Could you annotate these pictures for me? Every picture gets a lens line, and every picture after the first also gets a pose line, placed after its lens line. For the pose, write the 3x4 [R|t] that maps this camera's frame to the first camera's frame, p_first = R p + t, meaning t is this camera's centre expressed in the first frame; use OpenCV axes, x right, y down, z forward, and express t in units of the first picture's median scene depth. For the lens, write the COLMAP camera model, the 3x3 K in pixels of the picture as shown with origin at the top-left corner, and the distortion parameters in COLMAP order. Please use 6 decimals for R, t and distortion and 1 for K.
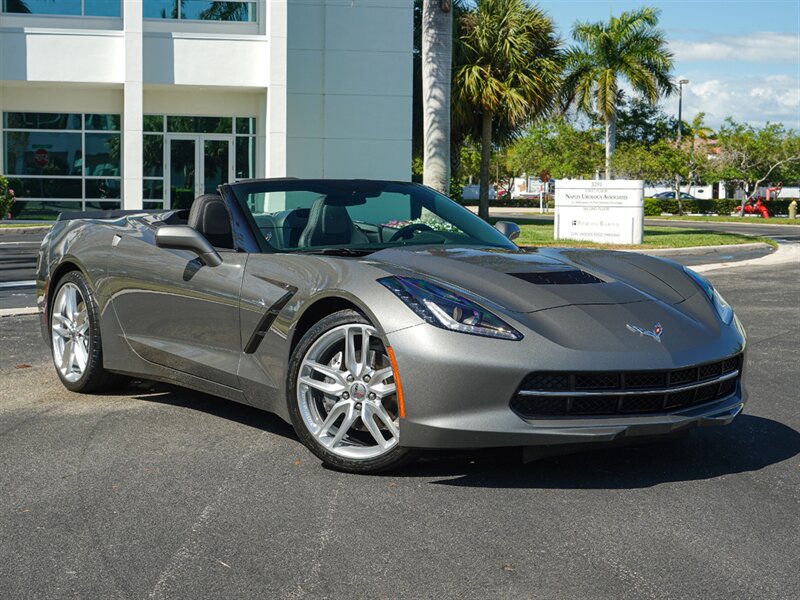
lens RADIAL K [[1407.8, 0, 422.3], [0, 1407.8, 298.7], [0, 0, 1]] dist [0.010583, -0.110175]
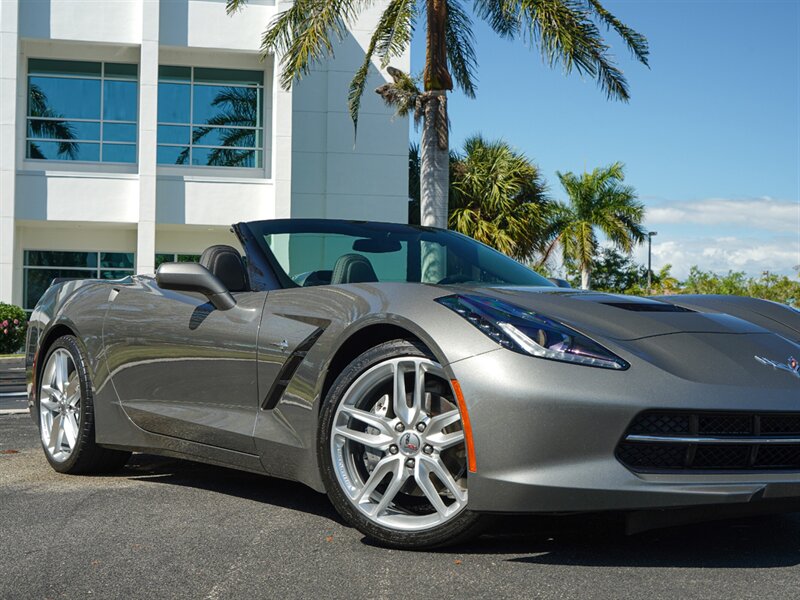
lens RADIAL K [[1282.0, 0, 401.9], [0, 1282.0, 299.7], [0, 0, 1]] dist [-0.018543, 0.027948]
pose [[0.999987, -0.000107, -0.005127, -0.035901], [-0.000451, 0.994069, -0.108752, 0.049282], [0.005108, 0.108753, 0.994056, 0.219495]]
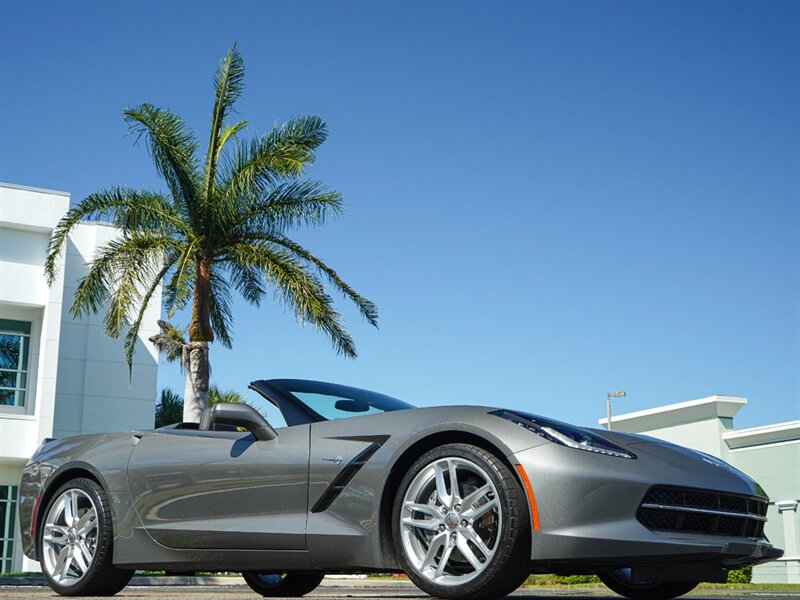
lens RADIAL K [[1112.5, 0, 361.1], [0, 1112.5, 301.4], [0, 0, 1]] dist [0.003031, -0.038736]
pose [[0.975297, 0.052600, 0.214545, -0.245011], [0.018509, 0.948363, -0.316647, 0.134740], [-0.220122, 0.312796, 0.923961, 0.146183]]
